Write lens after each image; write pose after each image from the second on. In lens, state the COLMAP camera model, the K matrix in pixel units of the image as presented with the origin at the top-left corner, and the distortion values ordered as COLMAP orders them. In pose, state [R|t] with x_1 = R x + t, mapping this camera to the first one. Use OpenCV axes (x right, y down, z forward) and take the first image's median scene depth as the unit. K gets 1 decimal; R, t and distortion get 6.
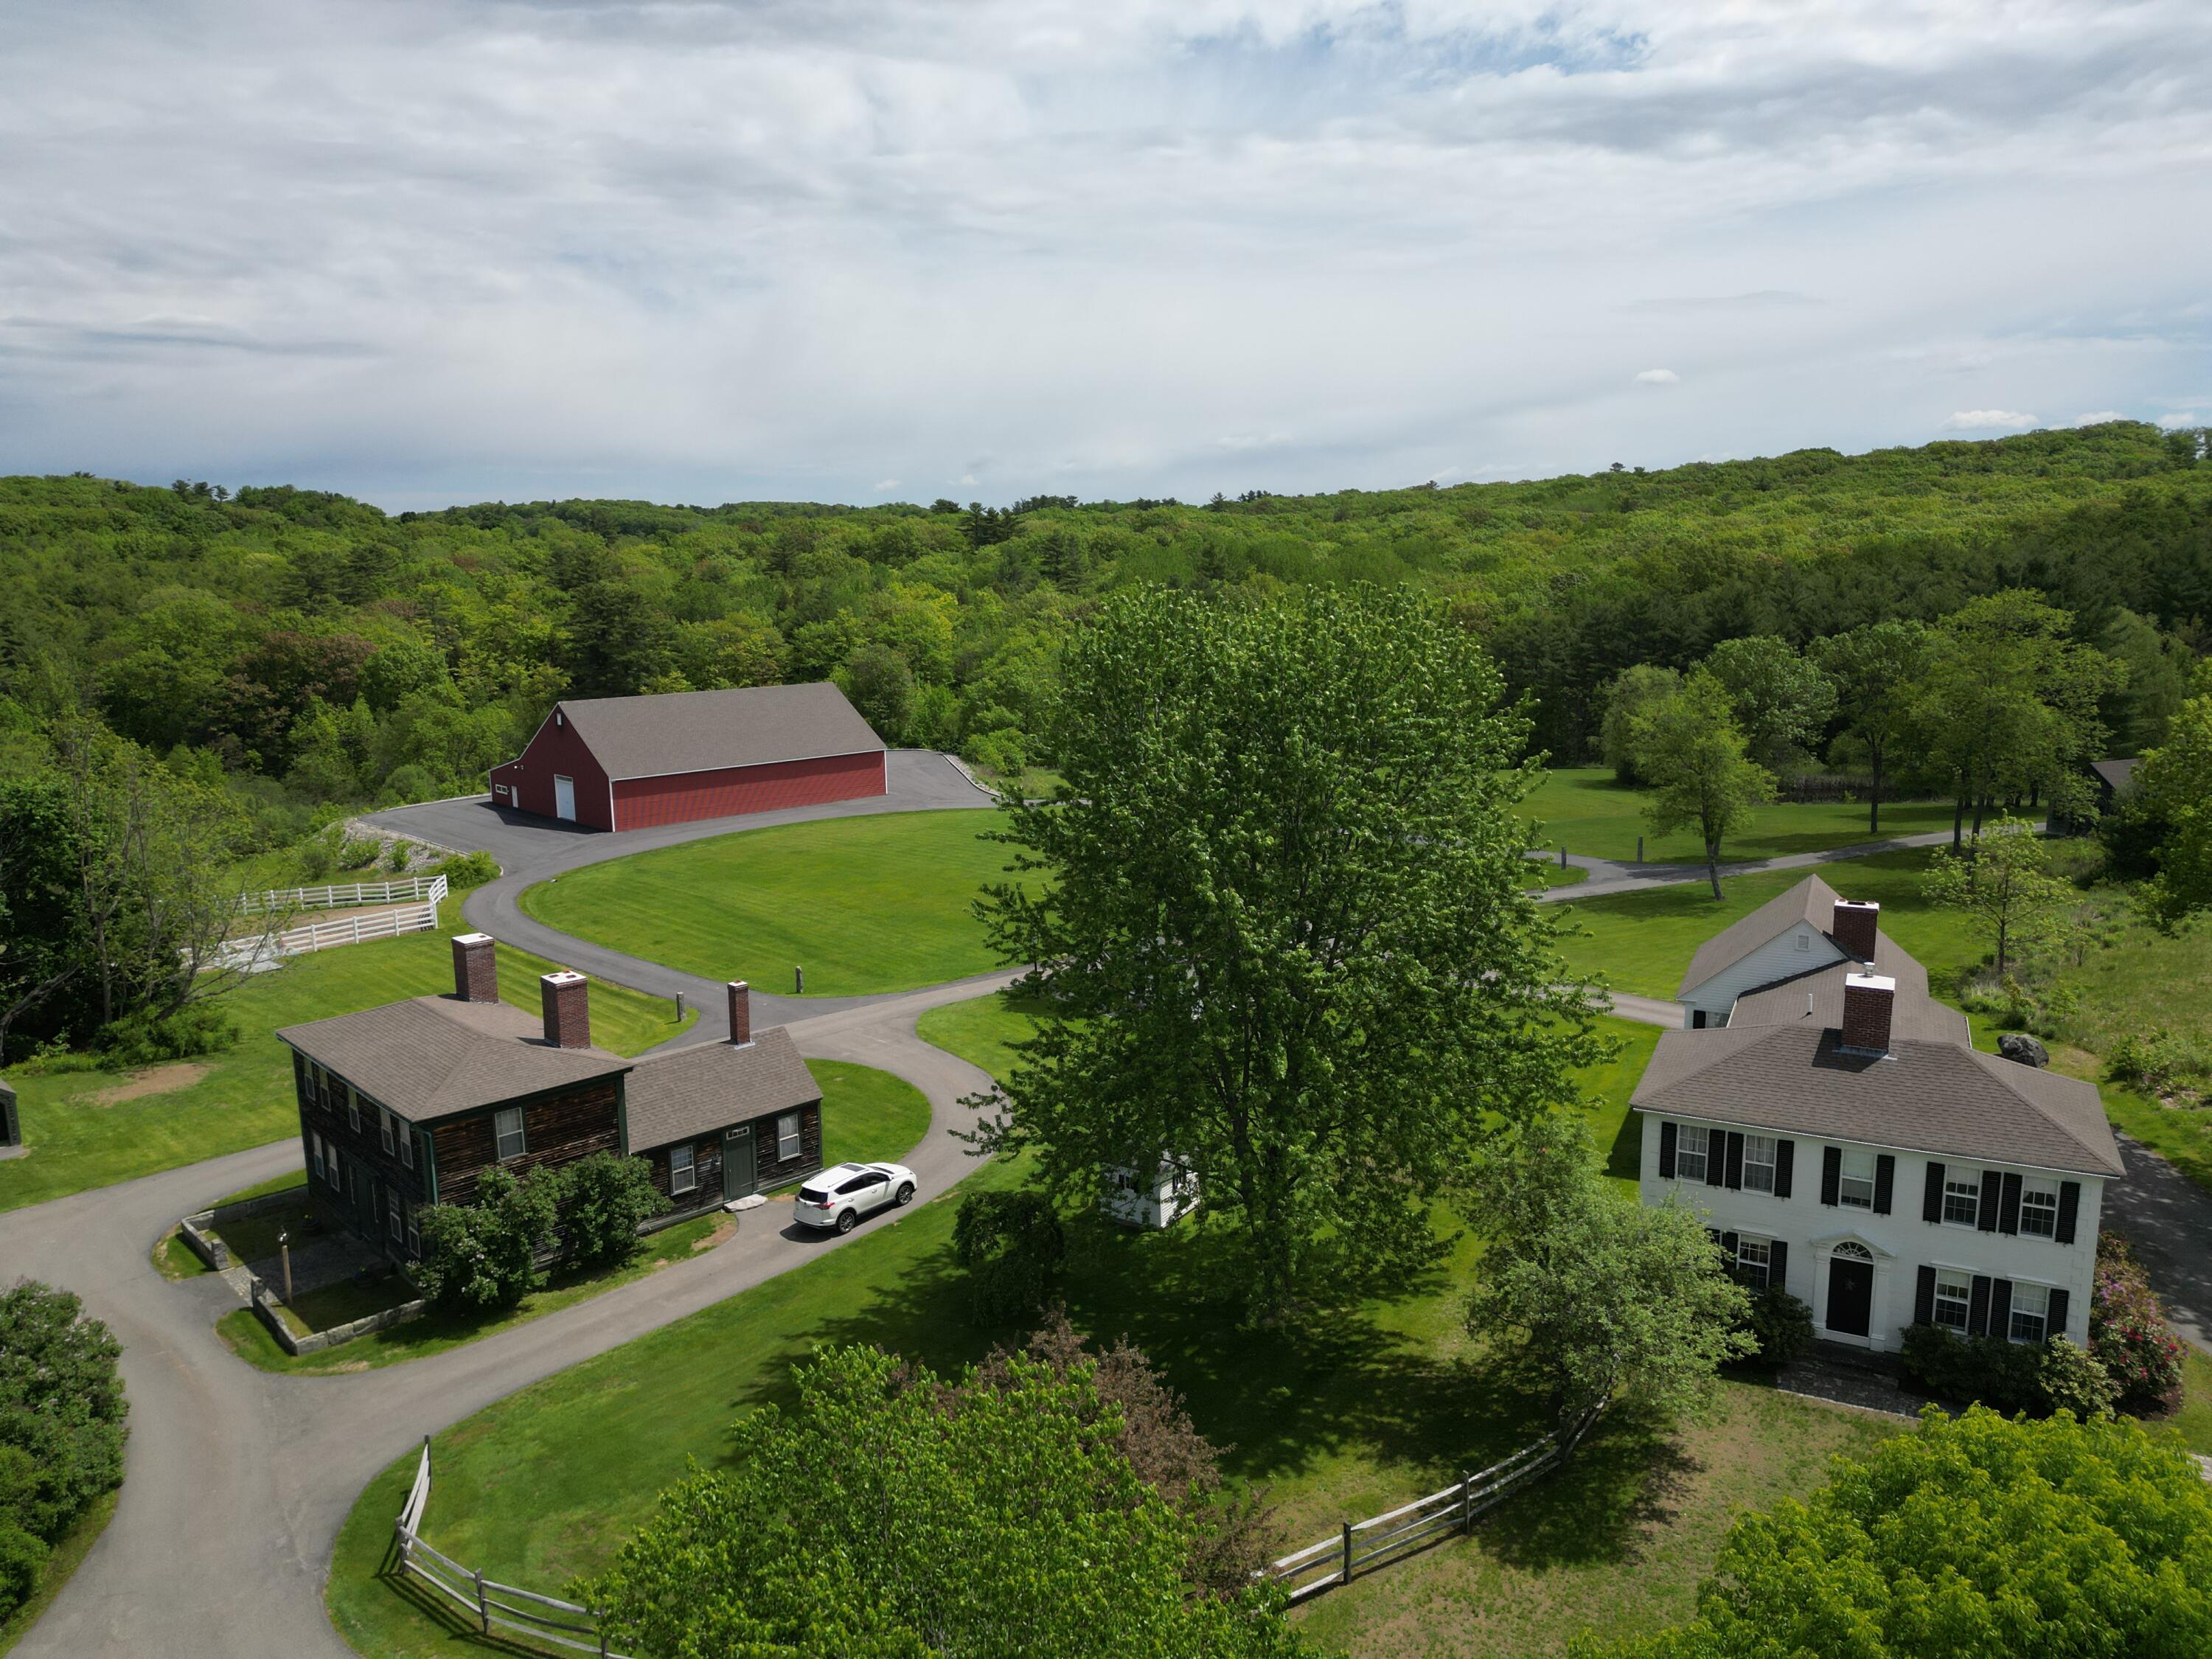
lens RADIAL K [[1543.9, 0, 1080.1], [0, 1543.9, 814.7], [0, 0, 1]] dist [0.050795, -0.038279]
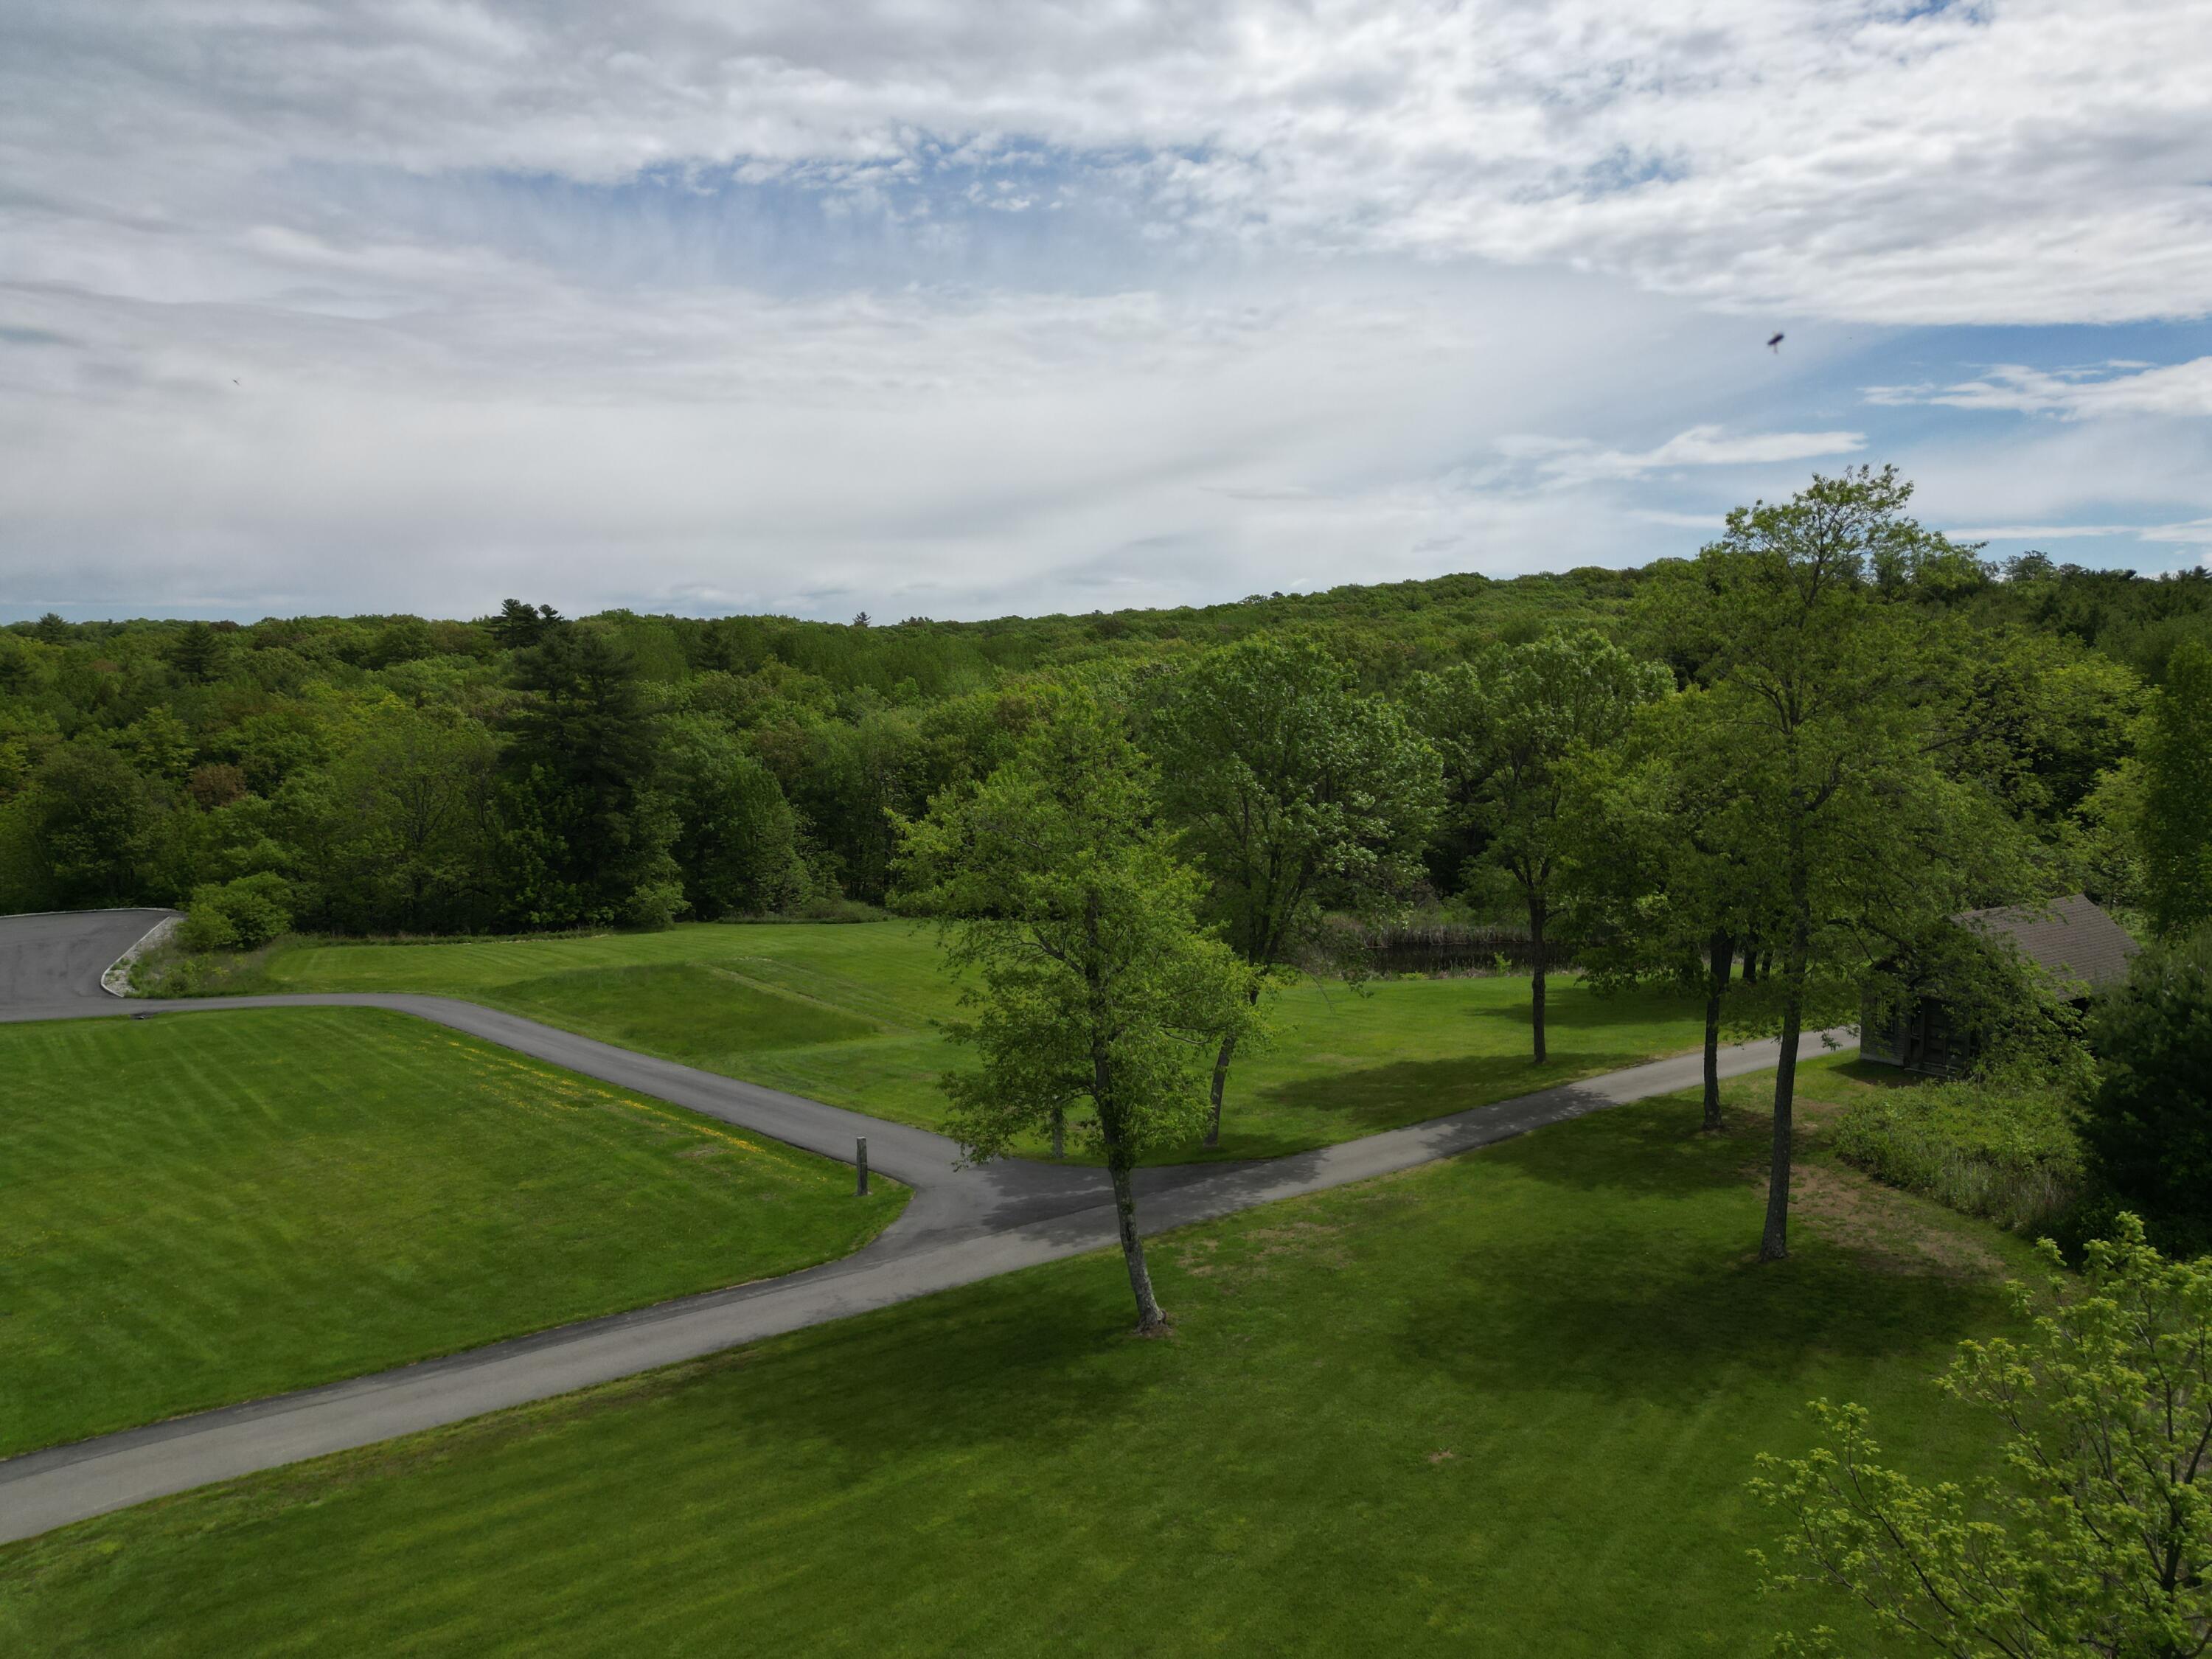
lens RADIAL K [[1543.9, 0, 1093.2], [0, 1543.9, 817.5], [0, 0, 1]] dist [0.050795, -0.038279]
pose [[0.981588, -0.008429, 0.190827, 0.188245], [0.025637, 0.995801, -0.087886, -0.017374], [-0.189285, 0.091160, 0.977682, 0.366663]]
